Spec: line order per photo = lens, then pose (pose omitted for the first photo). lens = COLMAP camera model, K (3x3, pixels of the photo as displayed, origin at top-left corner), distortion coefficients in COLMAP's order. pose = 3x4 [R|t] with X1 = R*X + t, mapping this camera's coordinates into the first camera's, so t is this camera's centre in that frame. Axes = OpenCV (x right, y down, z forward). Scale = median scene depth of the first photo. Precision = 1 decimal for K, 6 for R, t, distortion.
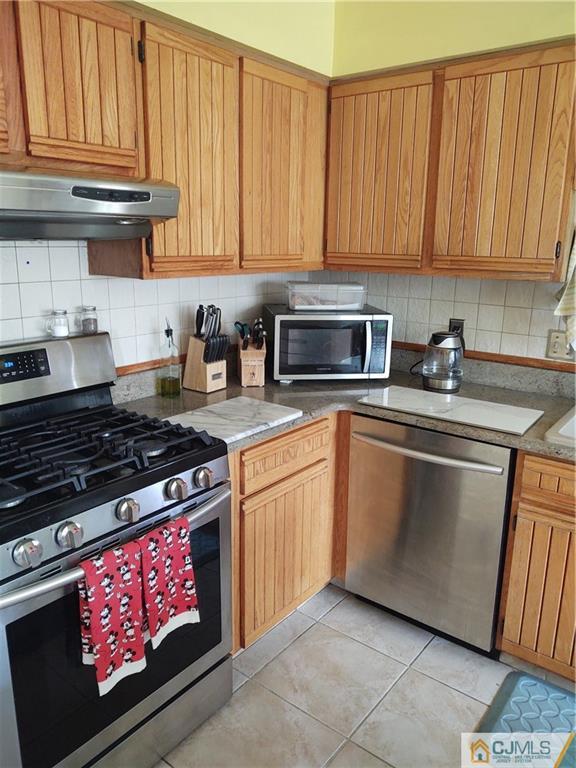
lens RADIAL K [[583.3, 0, 291.9], [0, 583.3, 380.2], [0, 0, 1]] dist [0.001588, 0.002249]
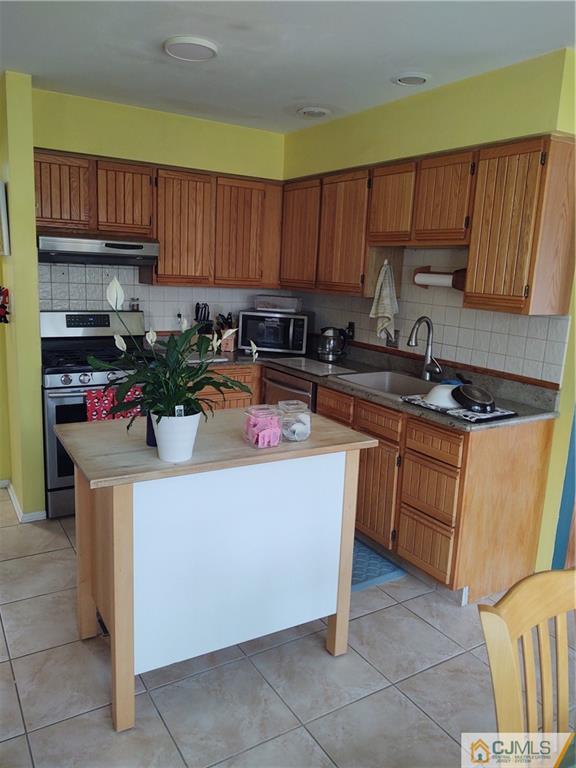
lens RADIAL K [[586.5, 0, 289.7], [0, 586.5, 382.9], [0, 0, 1]] dist [0.052774, -0.093142]
pose [[0.936030, 0.093259, -0.339338, 0.883106], [-0.113264, 0.992776, -0.039585, 0.189430], [0.333195, 0.075487, 0.939831, -0.739776]]
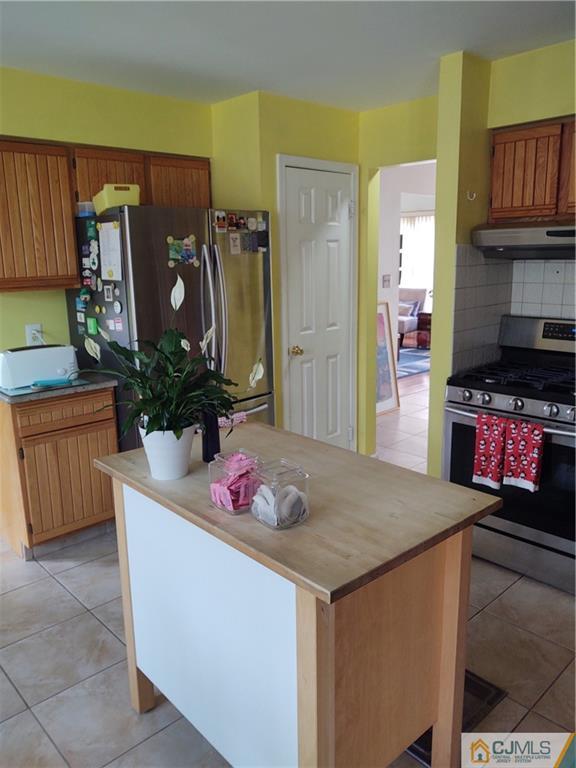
lens RADIAL K [[586.5, 0, 289.7], [0, 586.5, 382.9], [0, 0, 1]] dist [0.052774, -0.093142]
pose [[-0.160938, 0.194186, -0.967673, 1.187150], [-0.220476, 0.948604, 0.227027, -0.078614], [0.962023, 0.249886, -0.109853, 0.363196]]
